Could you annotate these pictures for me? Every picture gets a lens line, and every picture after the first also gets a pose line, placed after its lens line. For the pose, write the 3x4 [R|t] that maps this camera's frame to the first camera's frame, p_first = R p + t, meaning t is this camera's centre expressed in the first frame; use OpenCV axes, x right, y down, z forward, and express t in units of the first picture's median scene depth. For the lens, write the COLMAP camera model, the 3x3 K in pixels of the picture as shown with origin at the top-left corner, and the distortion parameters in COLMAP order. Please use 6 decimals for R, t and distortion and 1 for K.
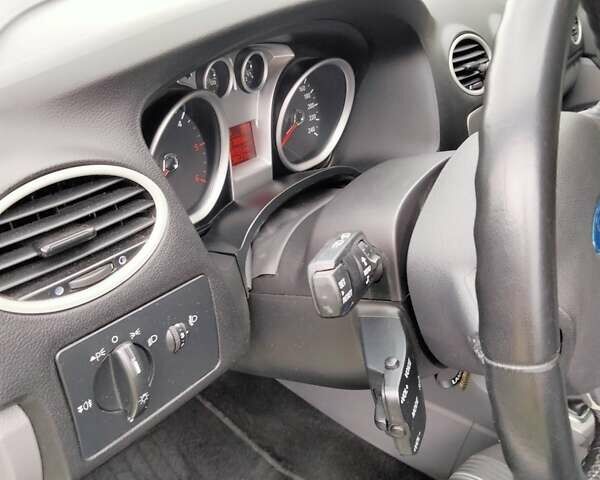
lens RADIAL K [[598.2, 0, 300.0], [0, 598.2, 240.0], [0, 0, 1]] dist [0.087768, -0.155035]
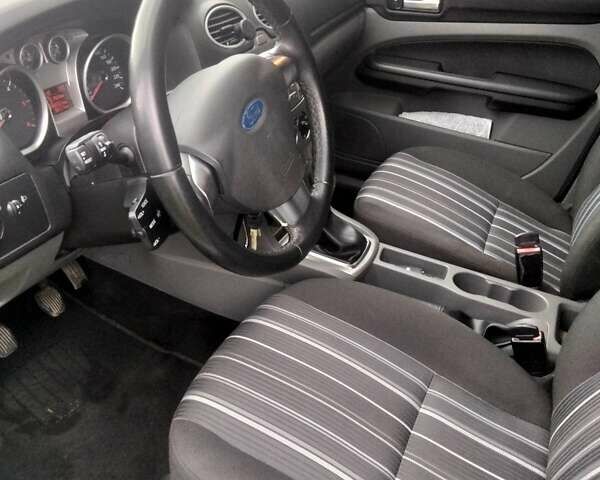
lens RADIAL K [[598.2, 0, 300.0], [0, 598.2, 240.0], [0, 0, 1]] dist [0.087768, -0.155035]
pose [[0.983500, -0.148000, 0.104036, 0.291411], [0.142160, 0.987930, 0.061517, 0.184671], [-0.111884, -0.045712, 0.992669, -0.593098]]
